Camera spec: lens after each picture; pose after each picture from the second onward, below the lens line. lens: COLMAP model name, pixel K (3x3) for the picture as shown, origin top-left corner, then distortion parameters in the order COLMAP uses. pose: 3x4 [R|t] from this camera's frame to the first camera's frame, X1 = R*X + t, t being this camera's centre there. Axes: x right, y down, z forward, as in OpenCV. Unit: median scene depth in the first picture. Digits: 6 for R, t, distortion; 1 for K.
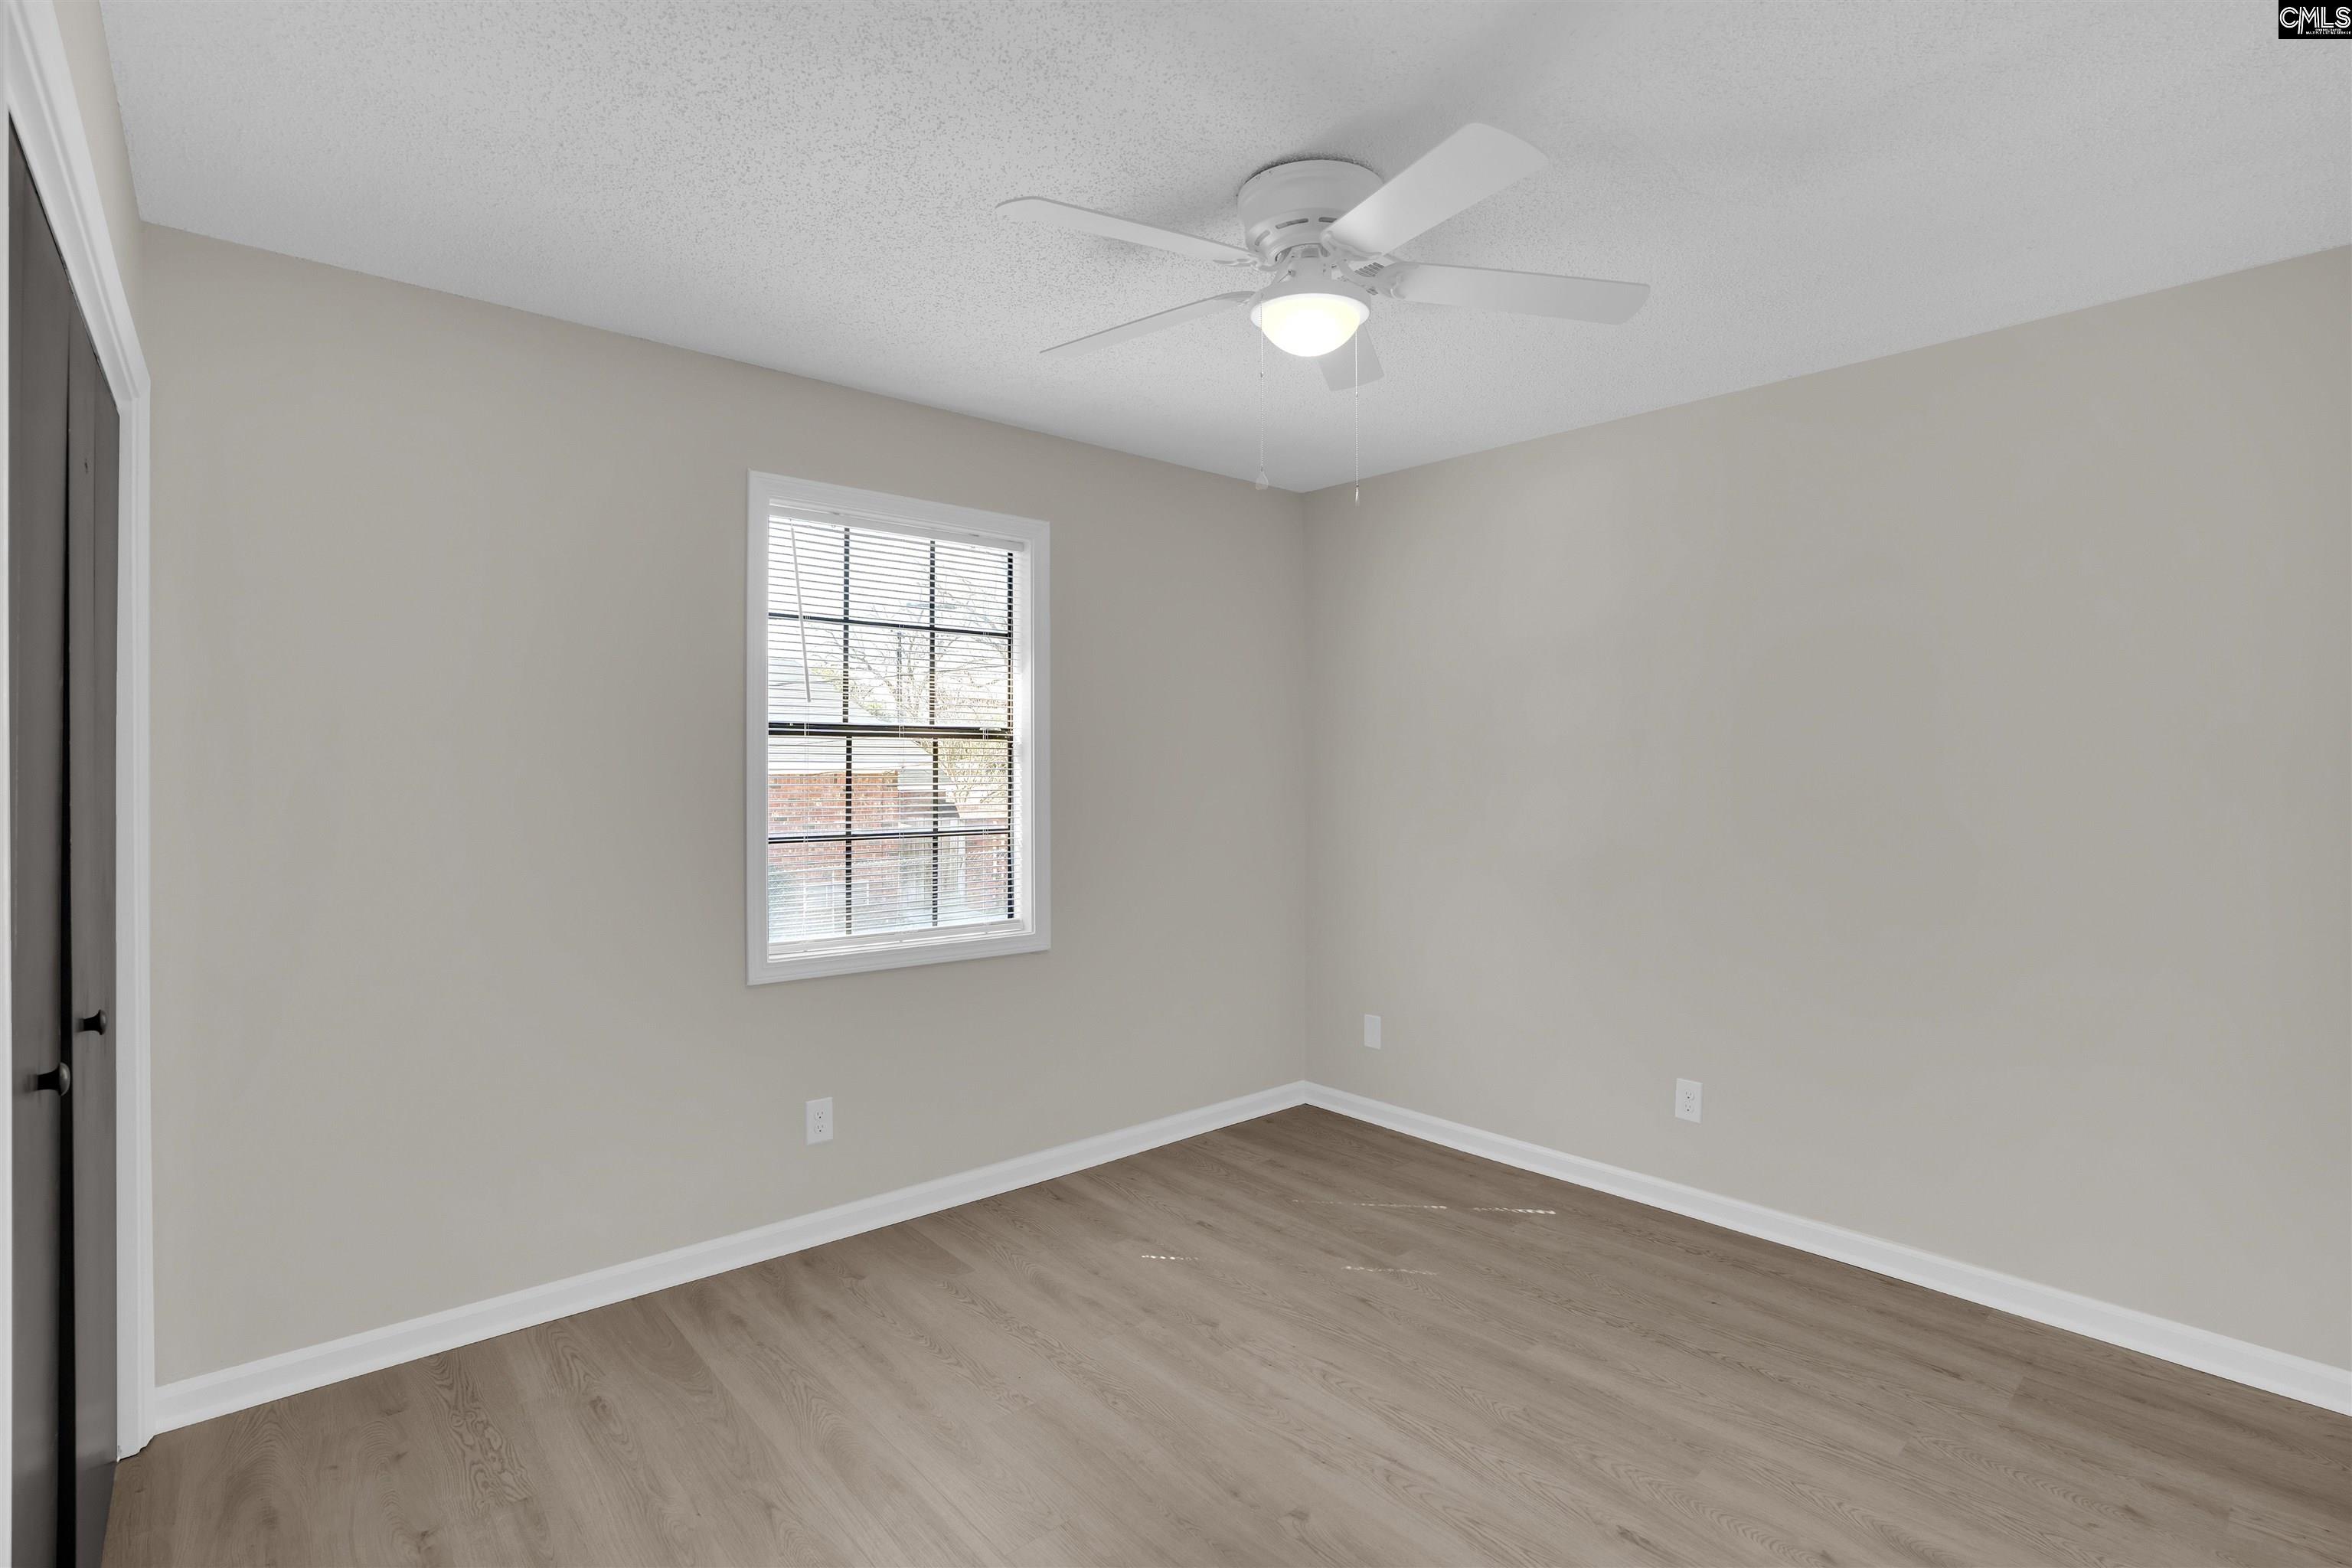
lens RADIAL K [[1110.0, 0, 1198.8], [0, 1110.0, 762.1], [0, 0, 1]] dist [-0.075323, 0.032971]
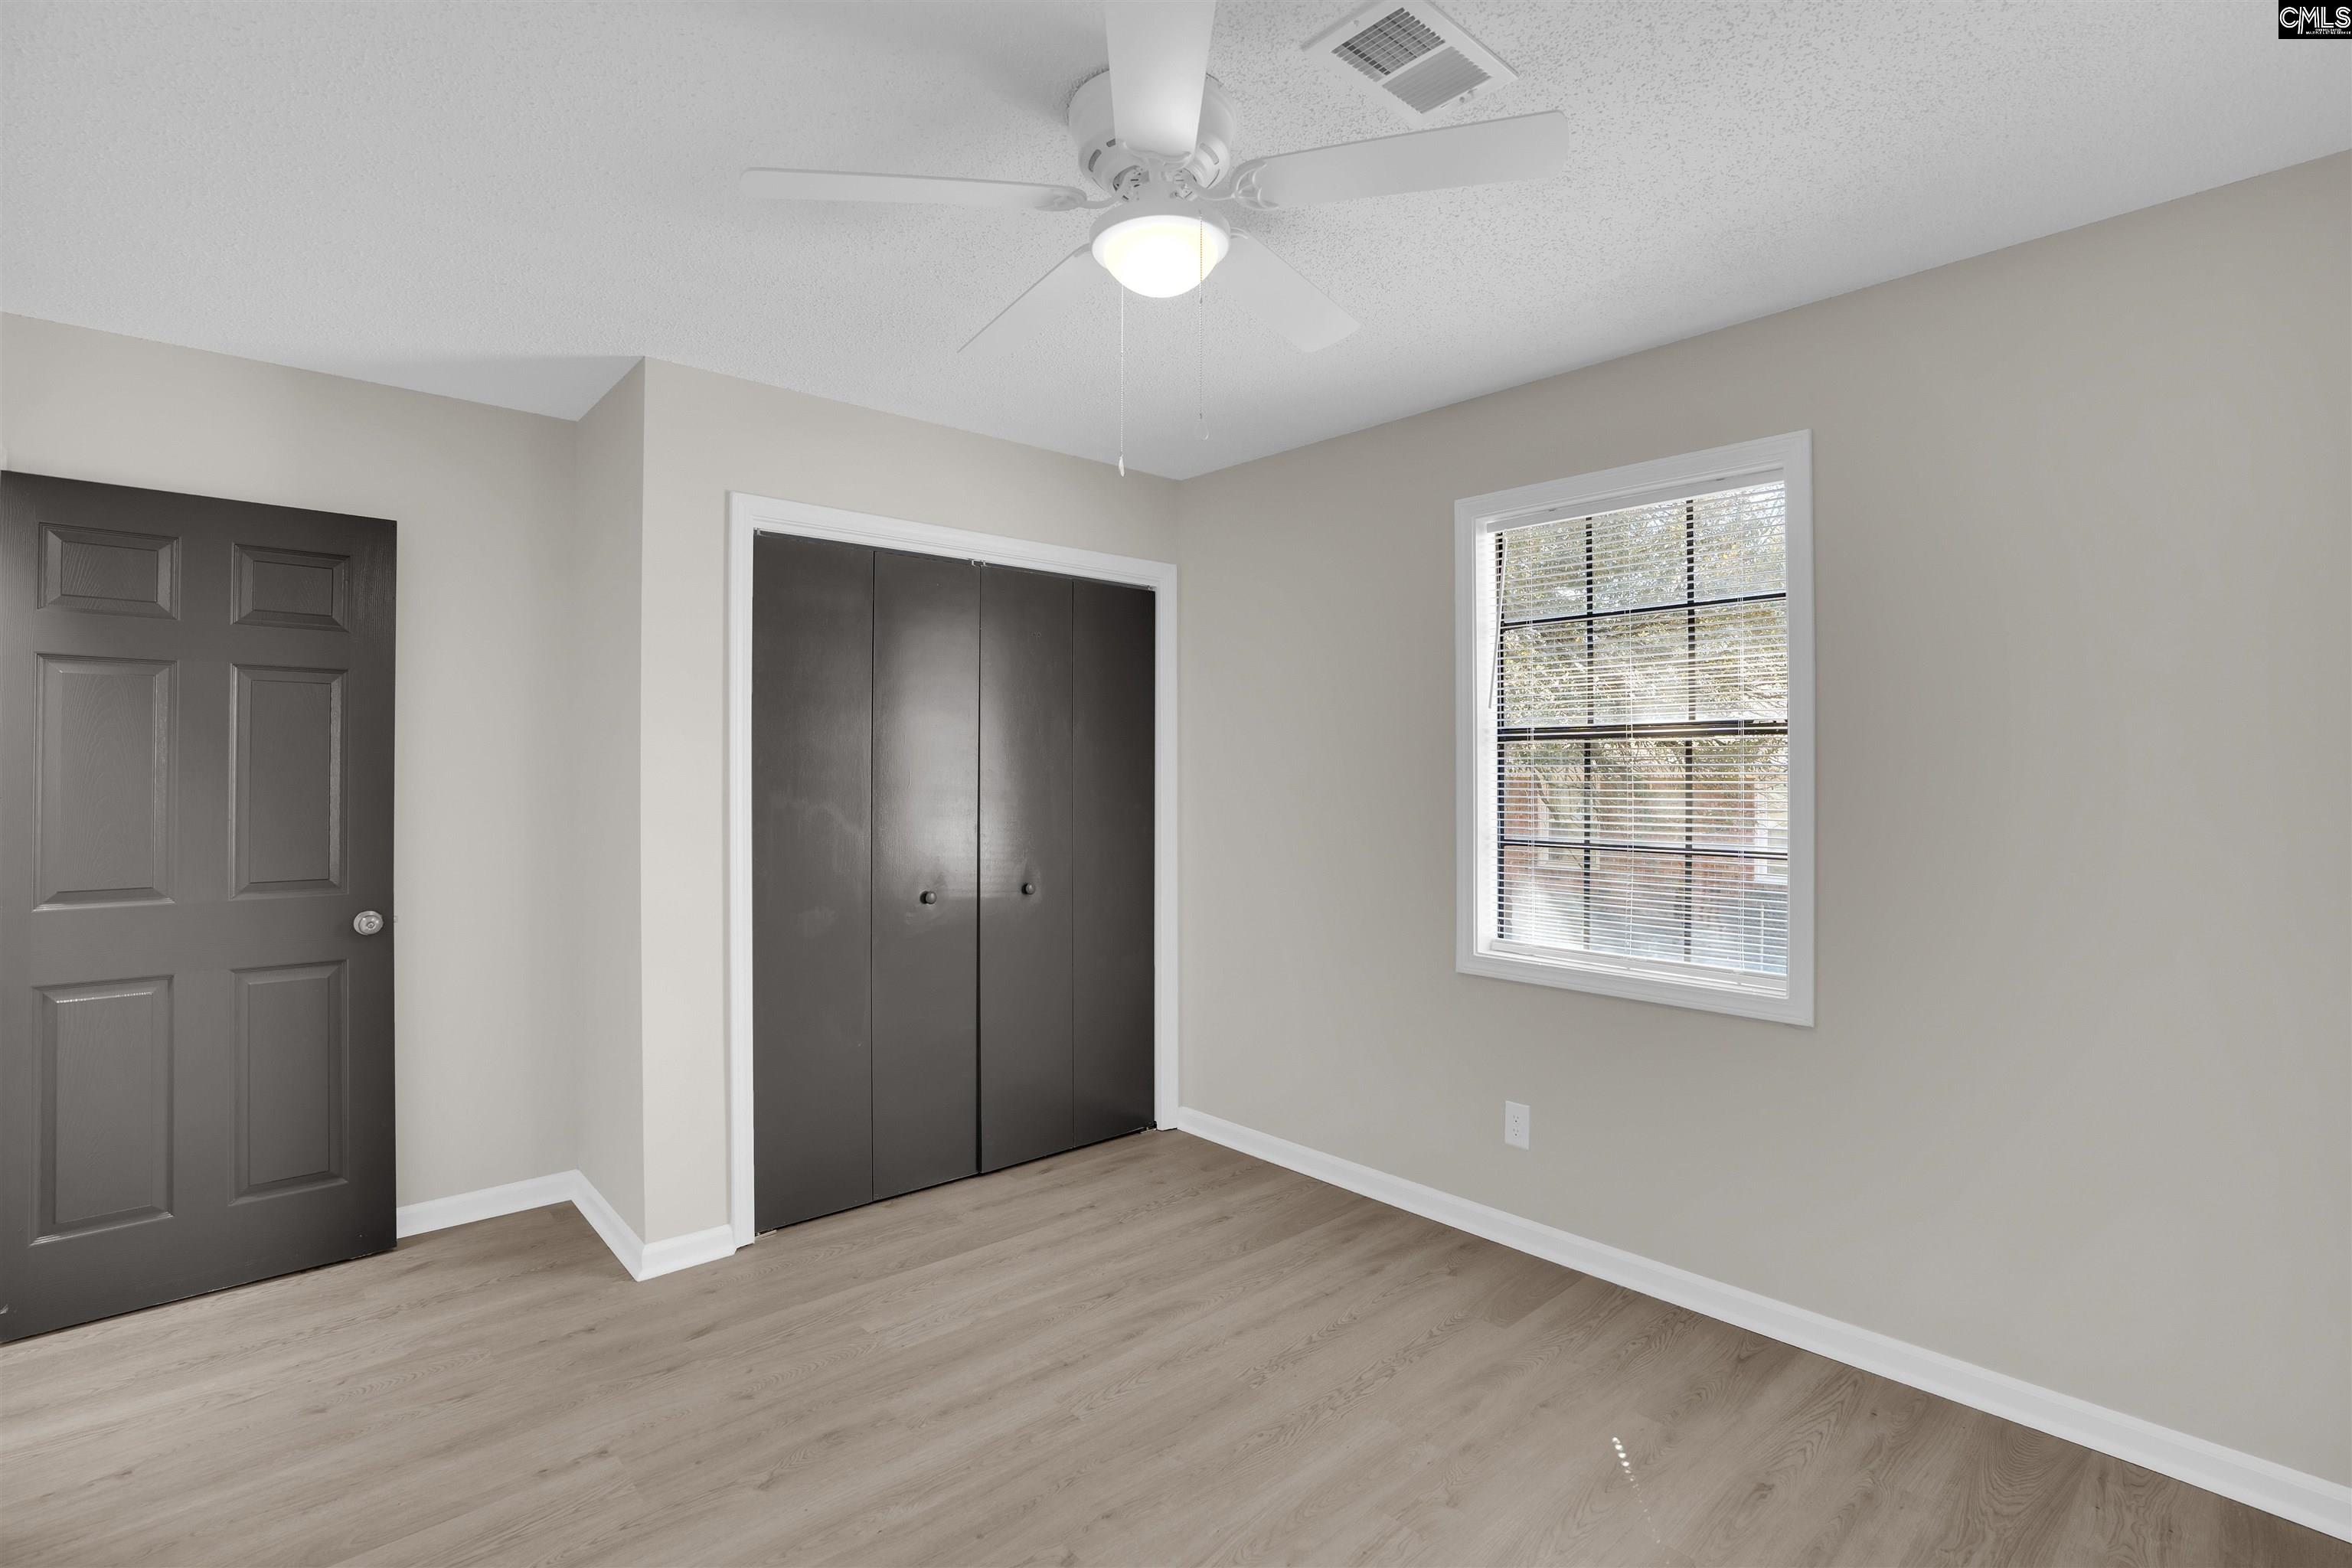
lens RADIAL K [[1100.7, 0, 1175.0], [0, 1100.7, 769.3], [0, 0, 1]] dist [-0.018890, 0.005928]
pose [[0.005247, -0.003818, -0.999979, 0.683002], [0.006740, 0.999970, -0.003783, 0.004292], [0.999964, -0.006720, 0.005272, 0.707194]]
